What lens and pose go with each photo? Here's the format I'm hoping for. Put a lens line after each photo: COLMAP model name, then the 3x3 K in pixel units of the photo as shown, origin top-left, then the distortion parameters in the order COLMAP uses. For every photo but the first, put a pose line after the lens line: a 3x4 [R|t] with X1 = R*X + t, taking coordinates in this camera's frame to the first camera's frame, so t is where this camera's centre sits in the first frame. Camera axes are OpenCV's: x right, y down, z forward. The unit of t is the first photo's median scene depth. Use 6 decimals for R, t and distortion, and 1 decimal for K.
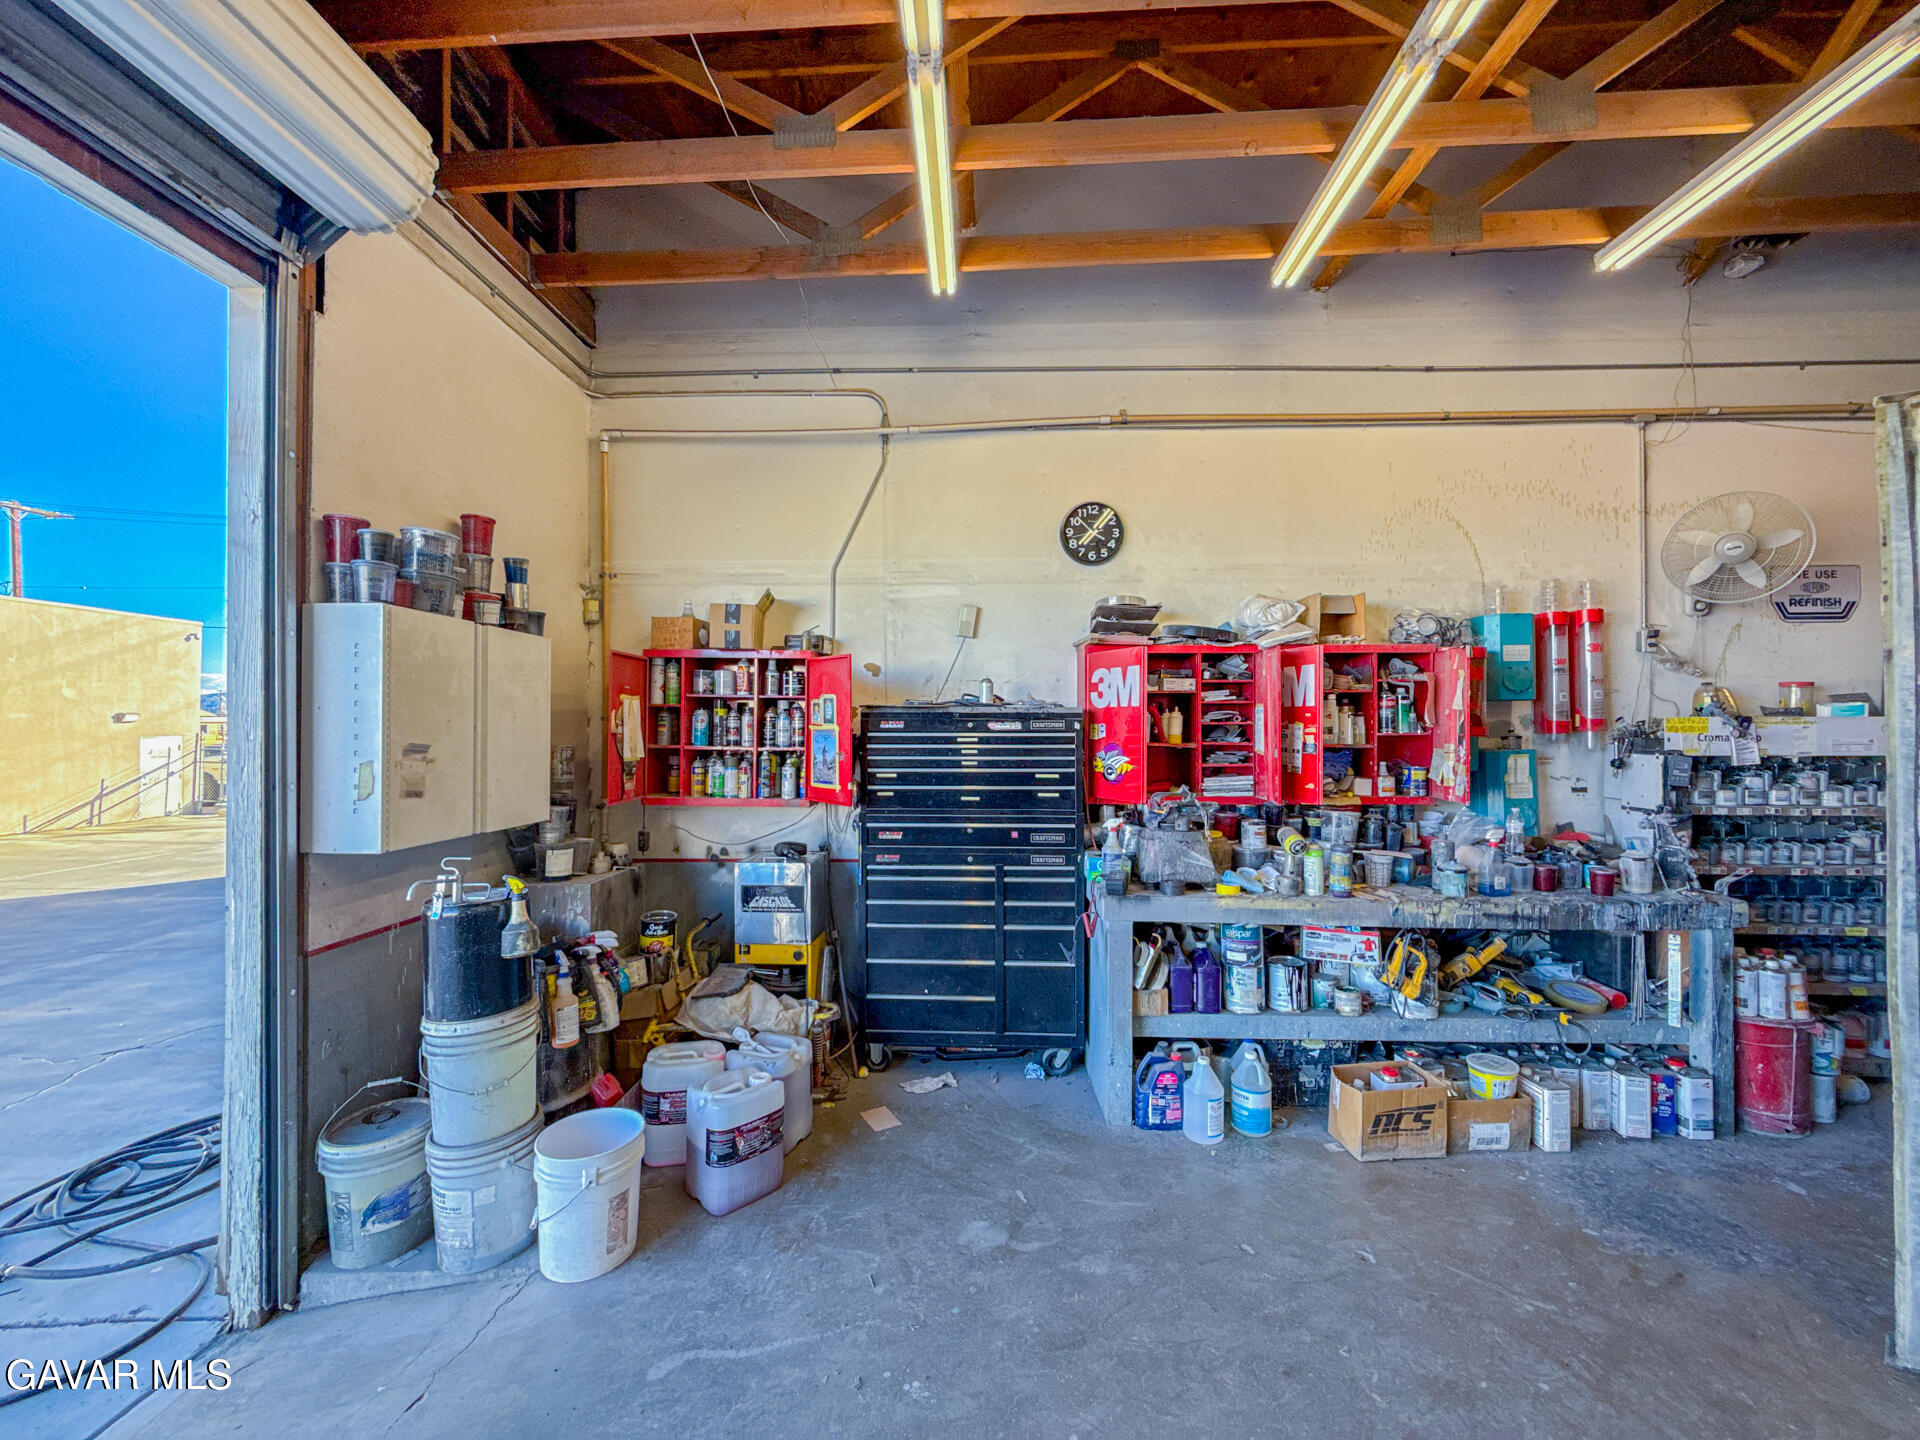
lens RADIAL K [[761.2, 0, 912.2], [0, 761.2, 724.5], [0, 0, 1]] dist [0.000179, -0.000087]
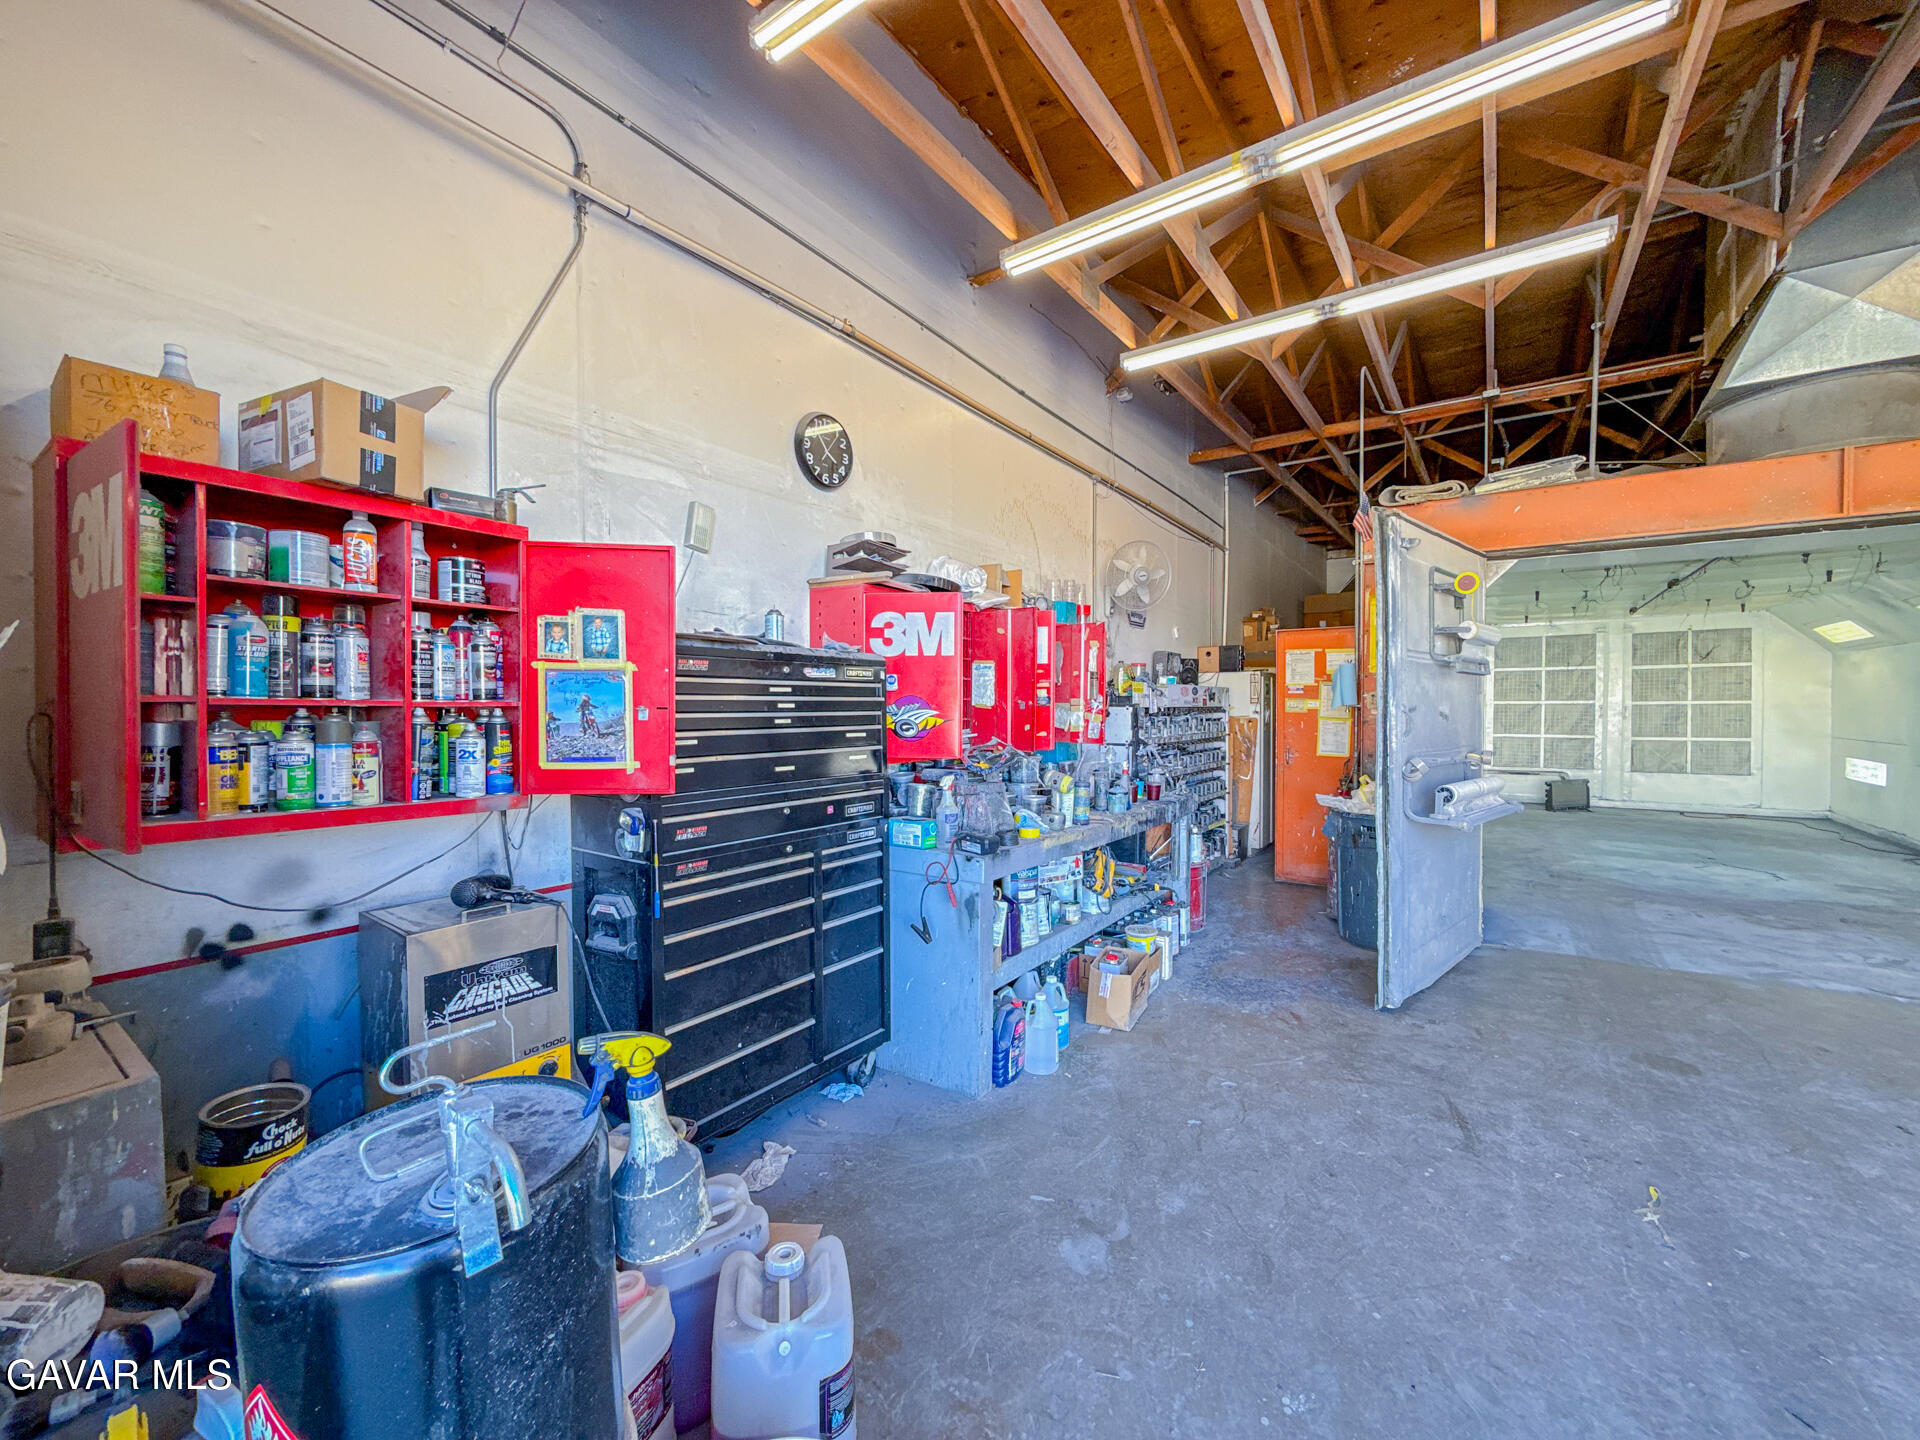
lens RADIAL K [[782.9, 0, 983.8], [0, 782.9, 723.9], [0, 0, 1]] dist [0.000400, -0.000078]
pose [[0.513350, -0.021337, 0.857914, -0.481520], [-0.004595, 0.999608, 0.027610, 0.031456], [-0.858167, -0.018116, 0.513051, 0.438023]]
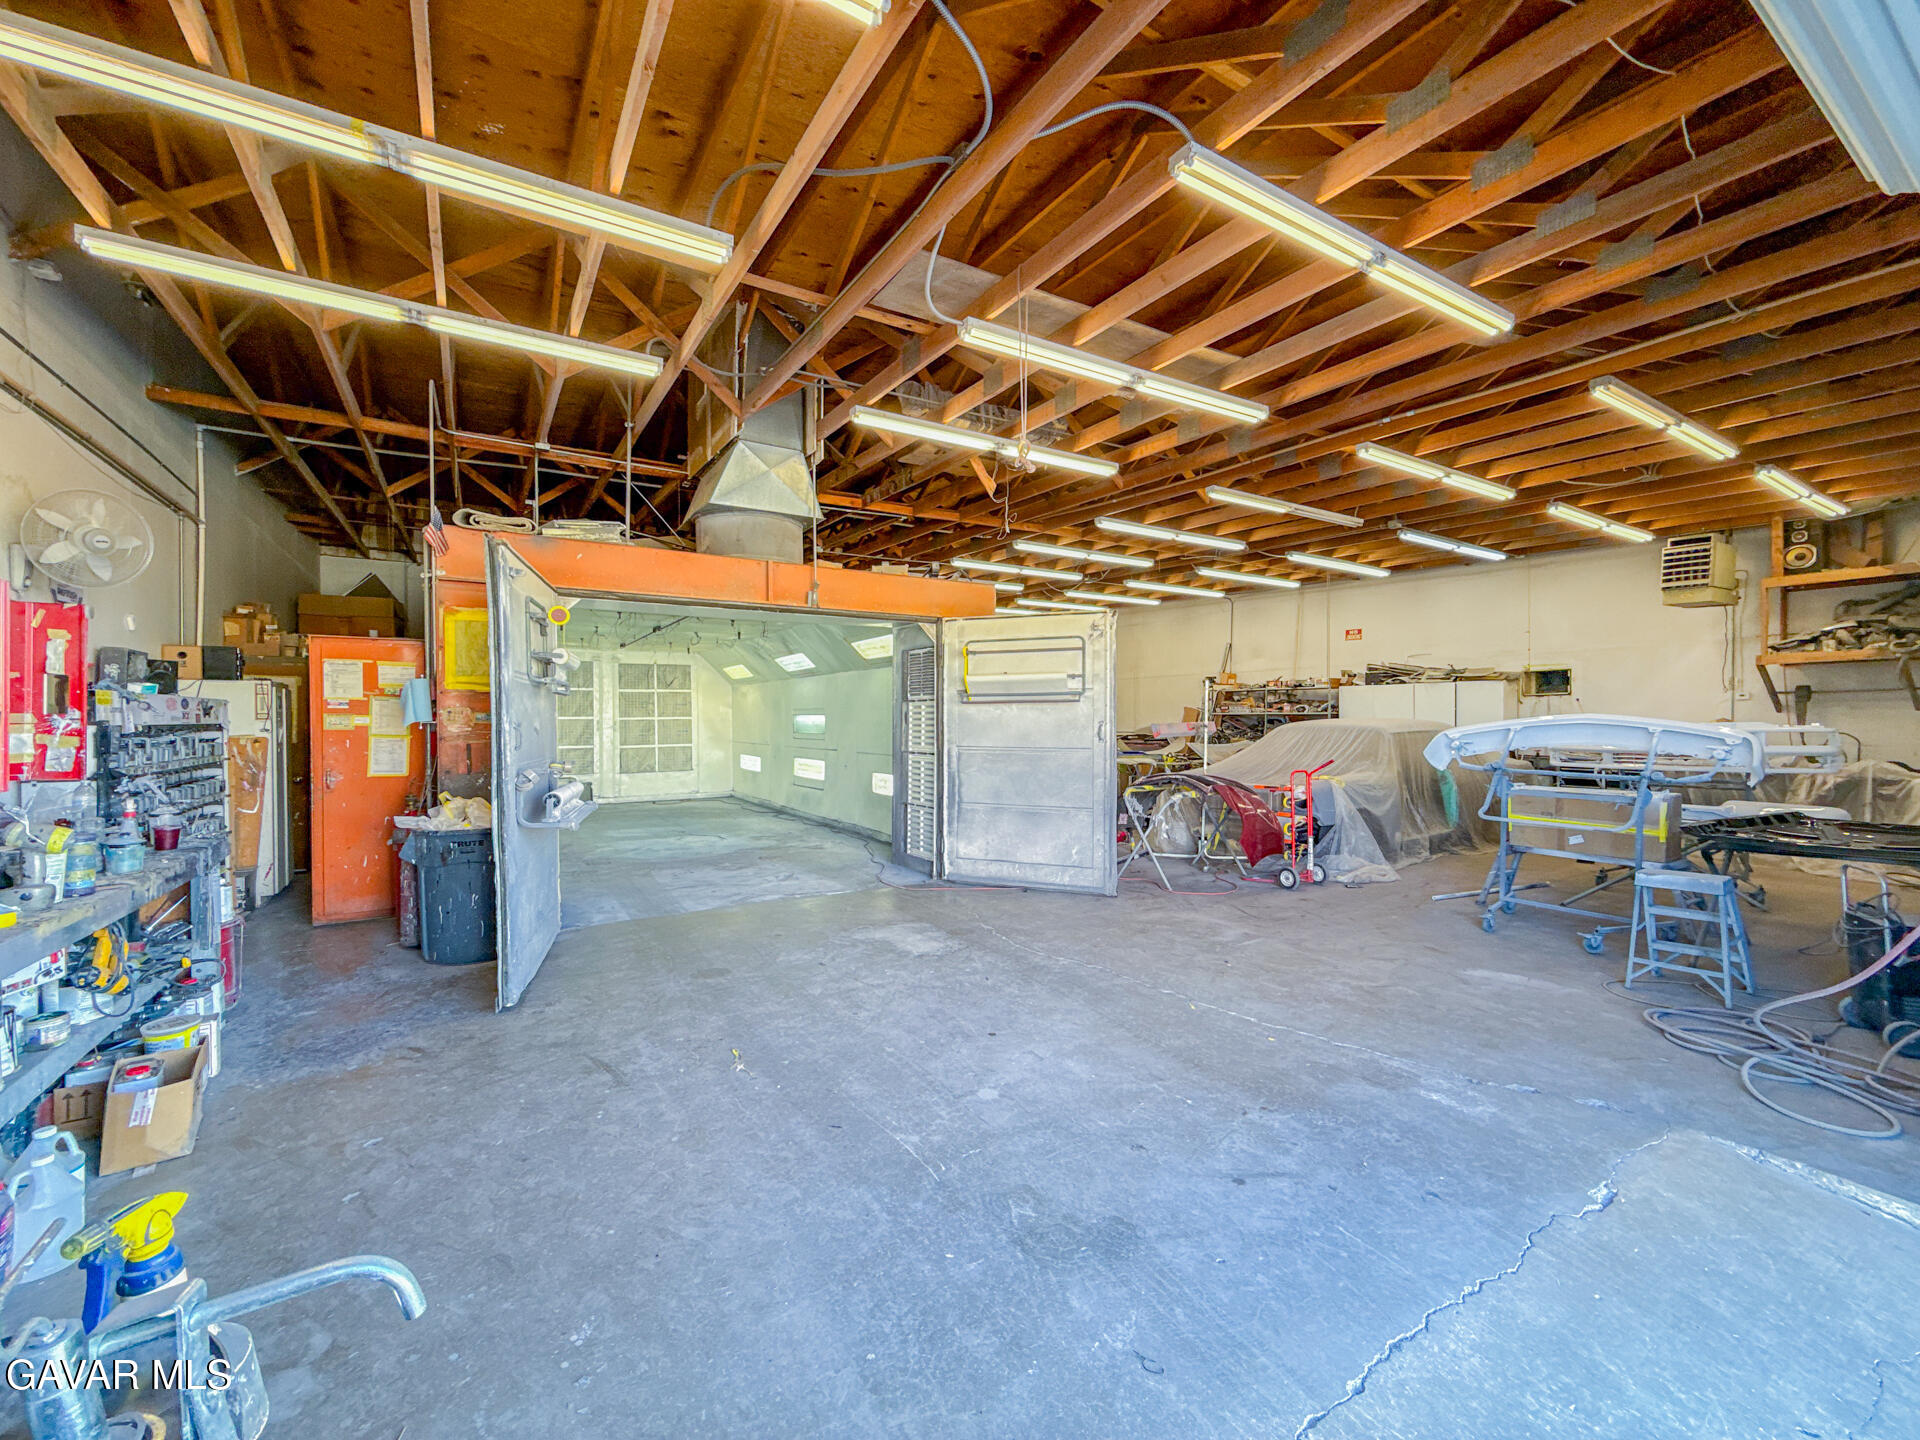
lens RADIAL K [[762.1, 0, 960.3], [0, 762.1, 724.1], [0, 0, 1]] dist [-0.000055, -0.000094]
pose [[-0.573862, -0.004832, 0.818938, -0.565844], [-0.002989, 0.999988, 0.003806, 0.029971], [-0.818947, -0.000263, -0.573869, 0.597217]]
